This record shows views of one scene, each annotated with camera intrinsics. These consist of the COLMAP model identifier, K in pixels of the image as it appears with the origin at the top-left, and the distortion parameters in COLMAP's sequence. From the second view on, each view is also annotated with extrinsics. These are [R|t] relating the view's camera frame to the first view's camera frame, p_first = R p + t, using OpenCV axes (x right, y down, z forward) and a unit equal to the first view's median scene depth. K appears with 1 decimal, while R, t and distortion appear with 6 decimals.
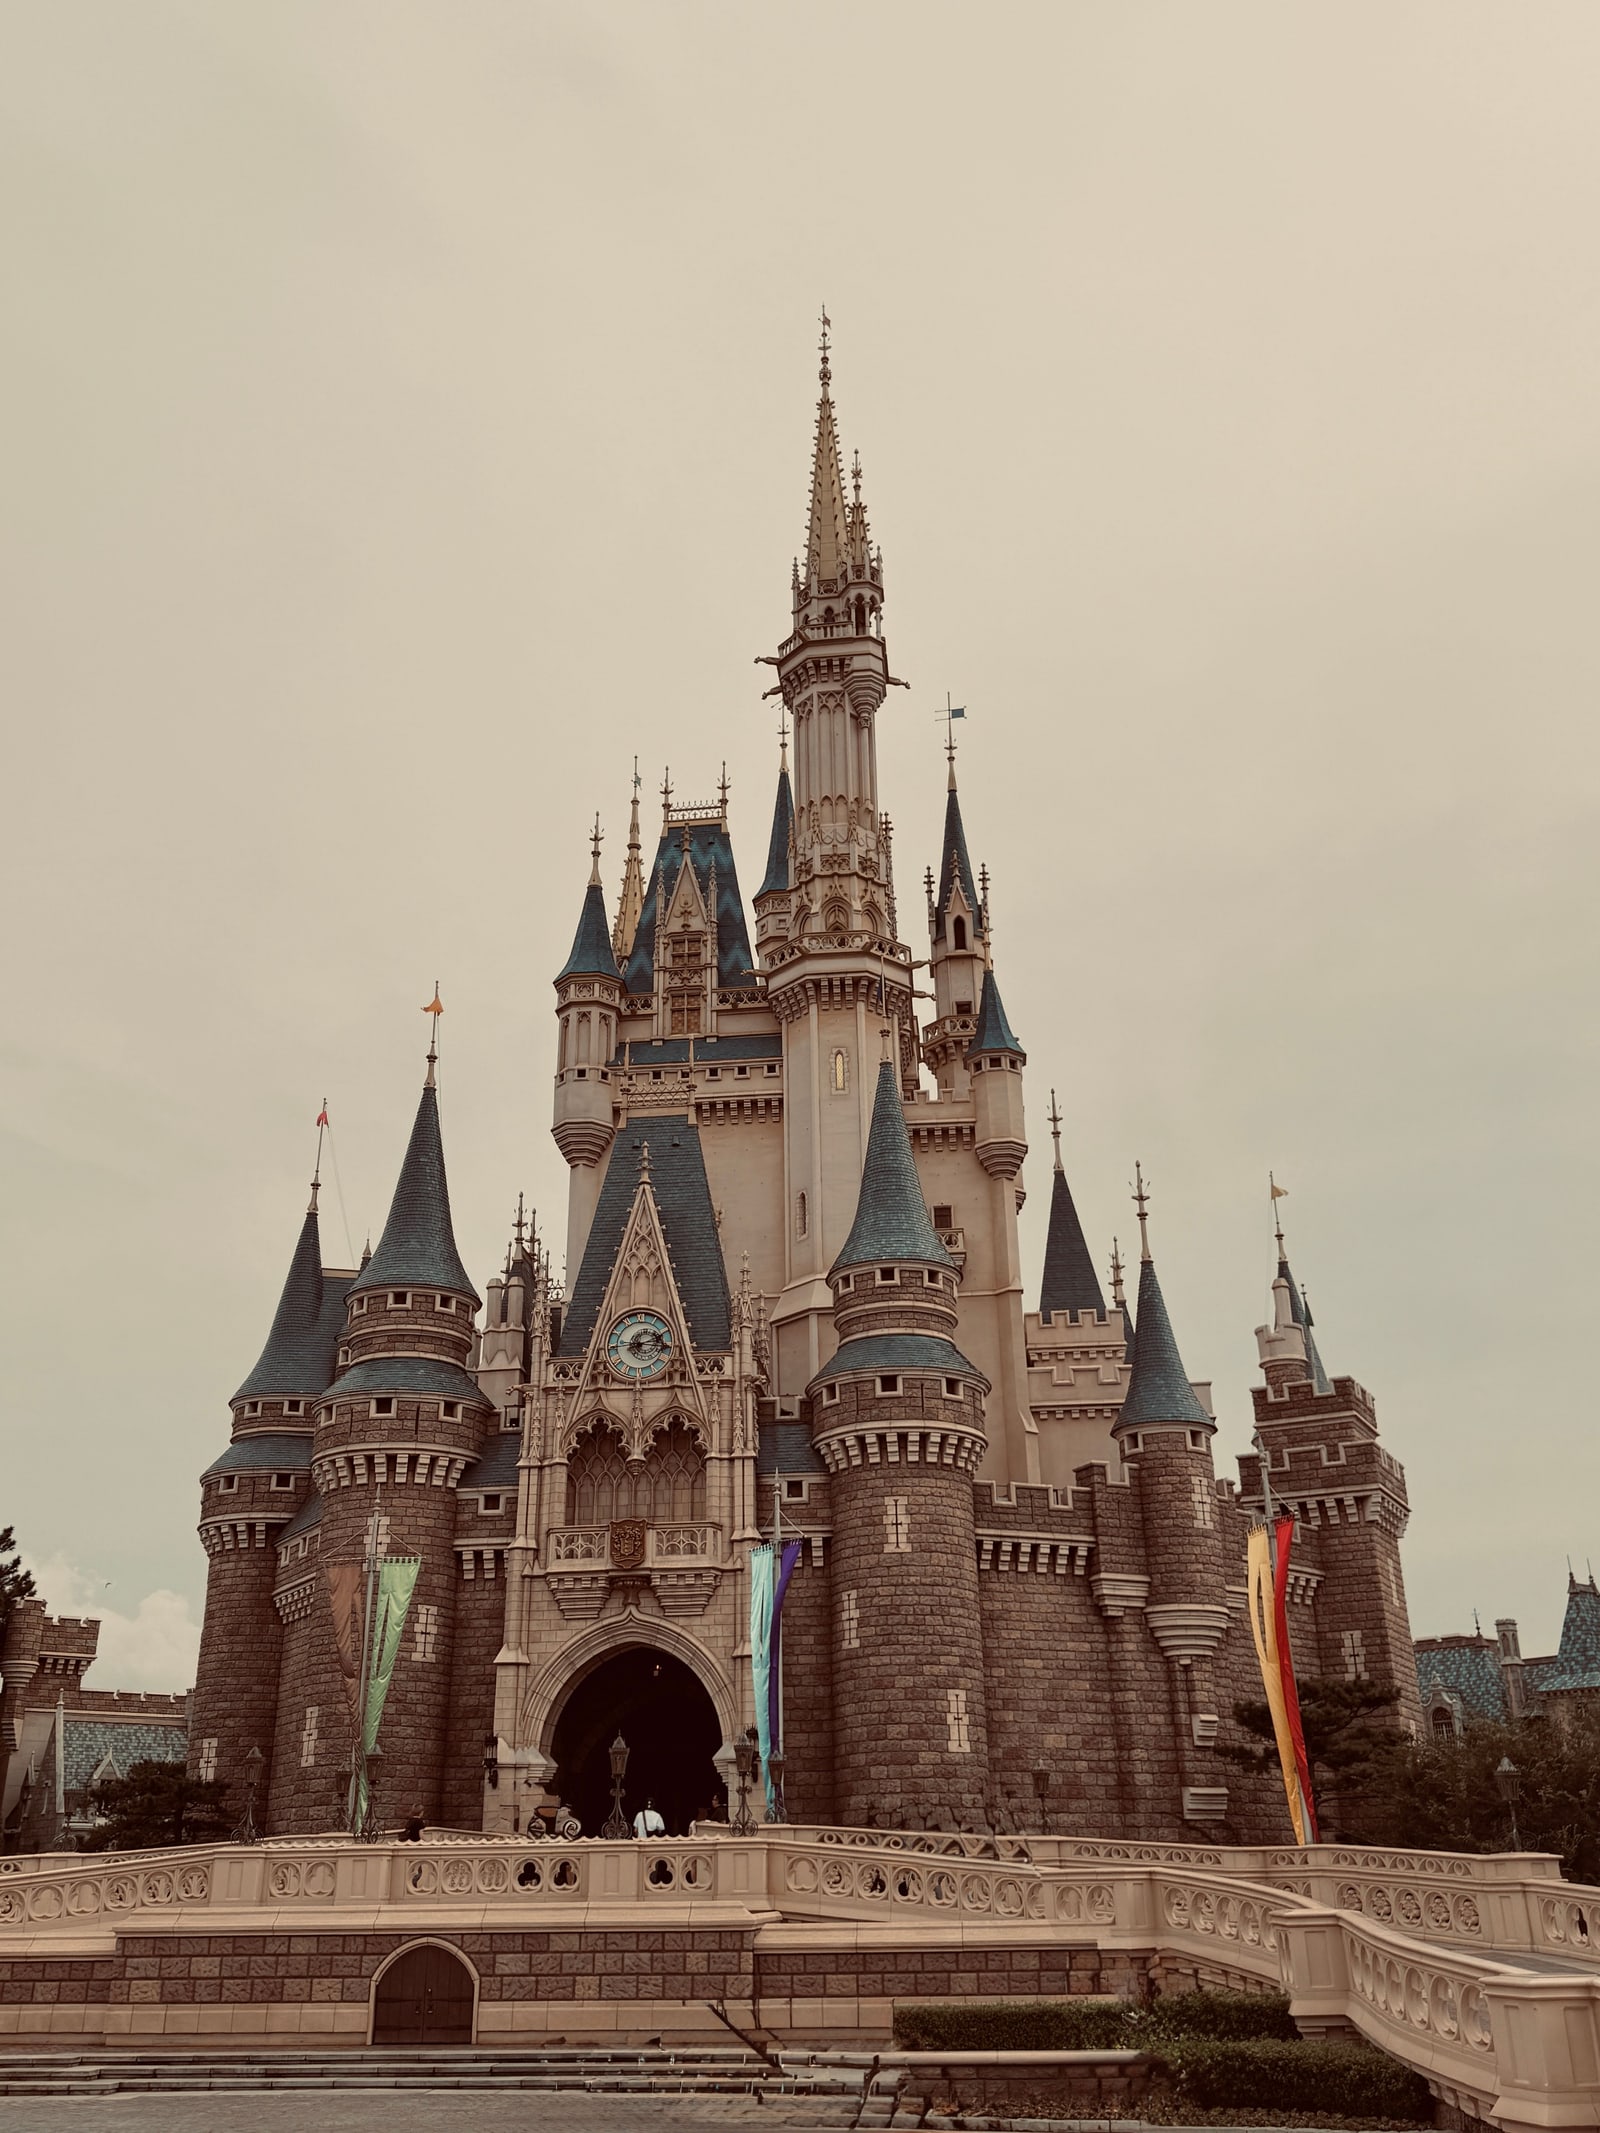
lens RADIAL K [[1800.1, 0, 808.1], [0, 1800.1, 1064.4], [0, 0, 1]] dist [0.056337, -0.002332]
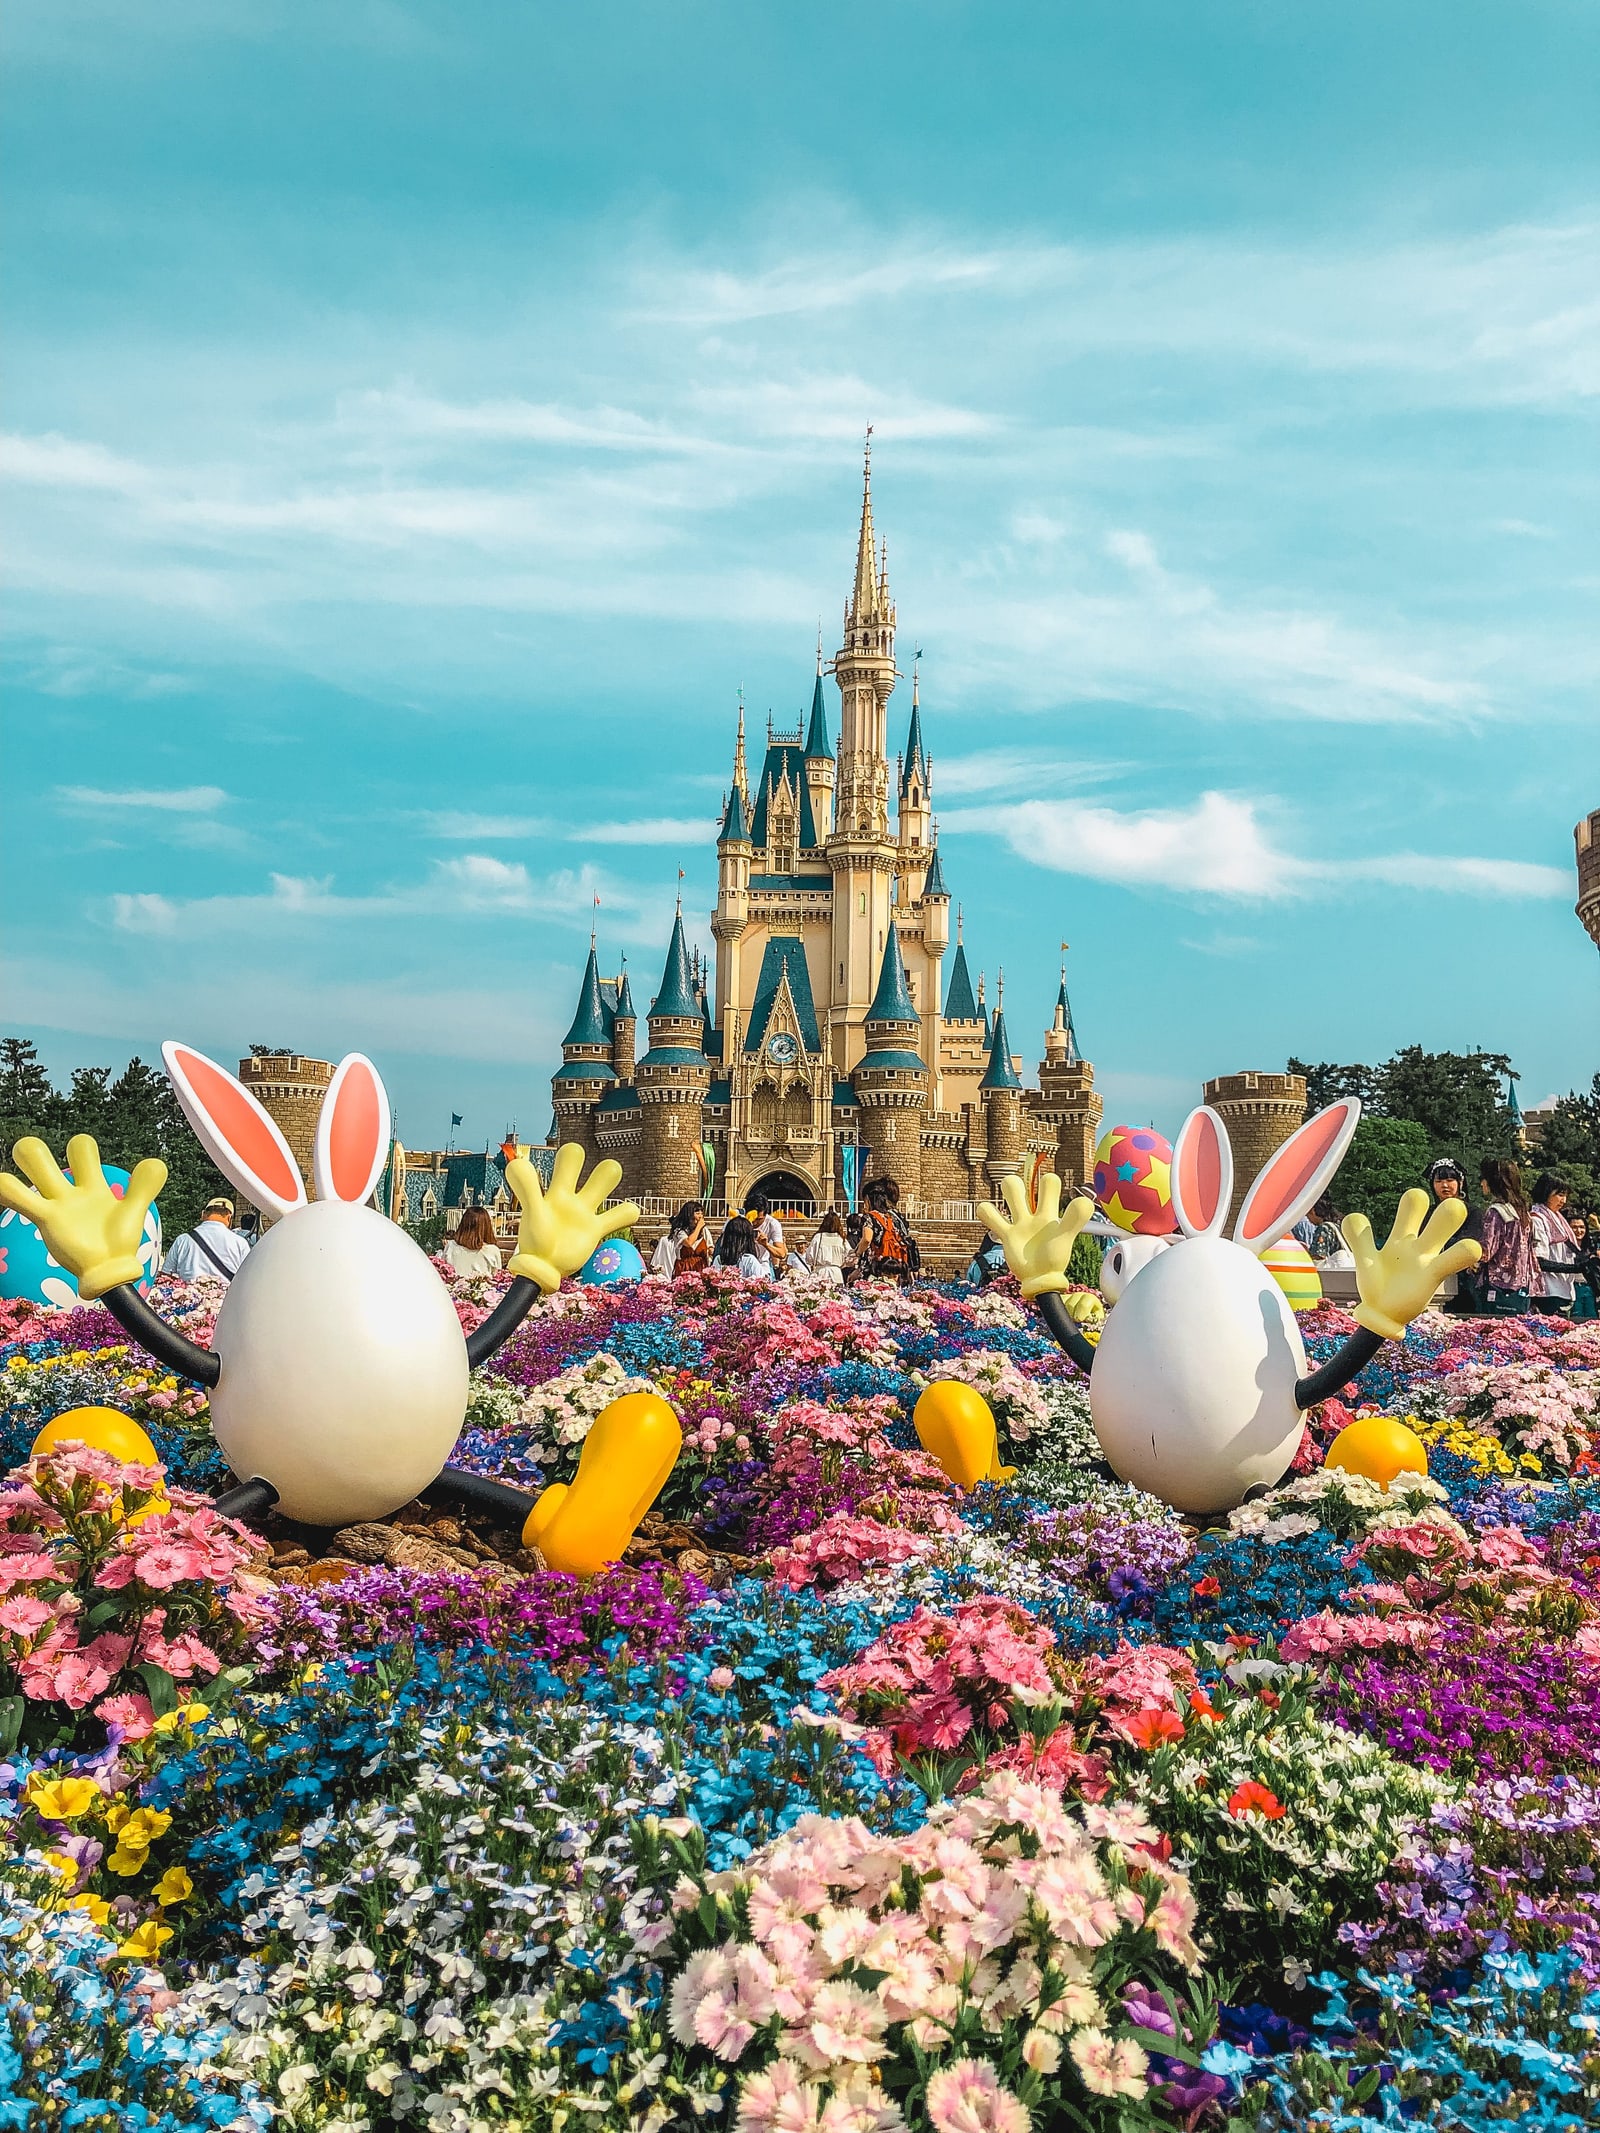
lens RADIAL K [[1800.1, 0, 796.6], [0, 1800.1, 1065.0], [0, 0, 1]] dist [0.056337, -0.002332]
pose [[0.993562, 0.041904, 0.105256, -0.287883], [-0.072593, 0.948768, 0.307522, -0.485465], [-0.086977, -0.313183, 0.945701, -1.080198]]
